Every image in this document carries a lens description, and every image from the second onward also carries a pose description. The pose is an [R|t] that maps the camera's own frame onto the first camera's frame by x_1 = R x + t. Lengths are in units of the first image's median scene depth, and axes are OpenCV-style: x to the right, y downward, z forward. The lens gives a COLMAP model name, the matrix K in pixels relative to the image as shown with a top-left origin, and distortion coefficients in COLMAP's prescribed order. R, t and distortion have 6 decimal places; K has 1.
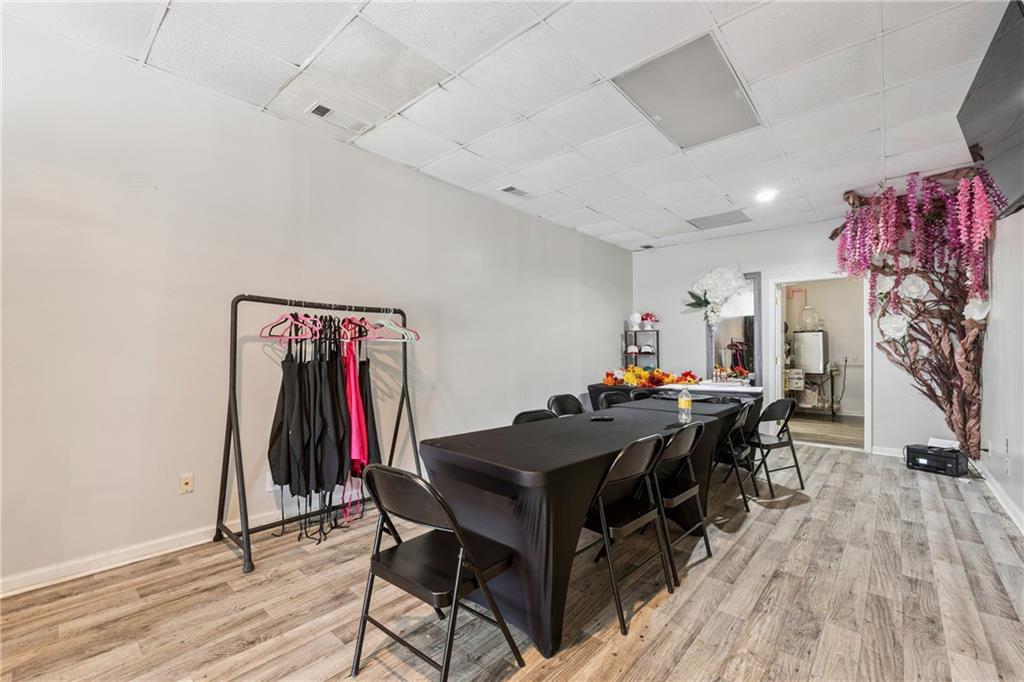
lens RADIAL K [[430.3, 0, 509.2], [0, 430.3, 346.0], [0, 0, 1]] dist [-0.002884, -0.000120]
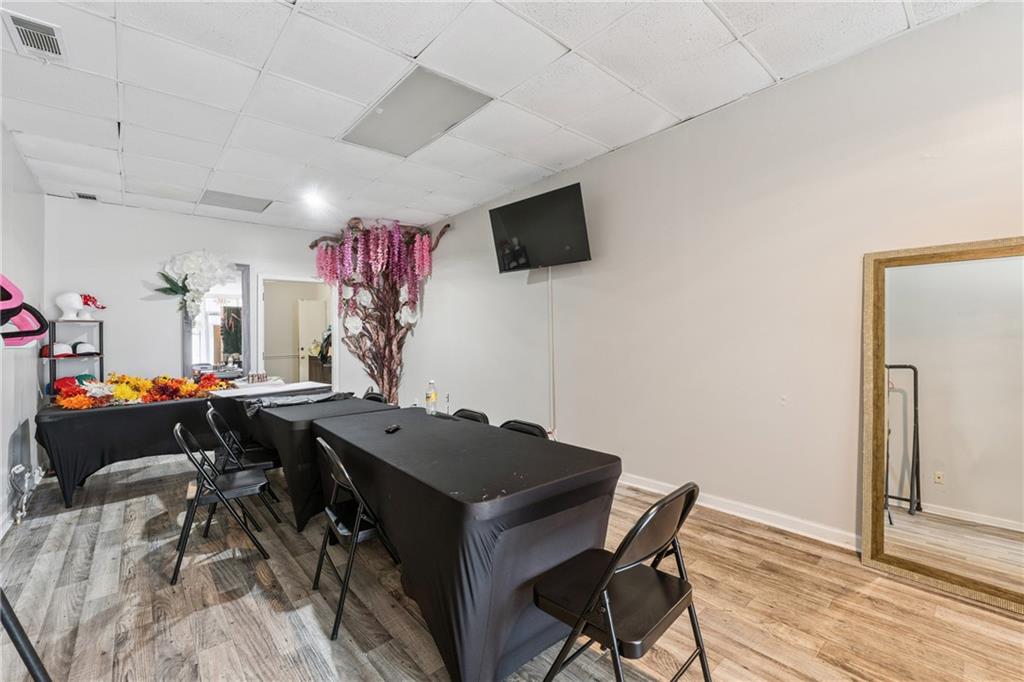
lens RADIAL K [[430.3, 0, 511.1], [0, 430.3, 337.6], [0, 0, 1]] dist [-0.002884, -0.000120]
pose [[0.125709, -0.004760, 0.992056, -0.325755], [0.005620, 0.999976, 0.004085, -0.010319], [-0.992051, 0.005062, 0.125733, 0.321349]]
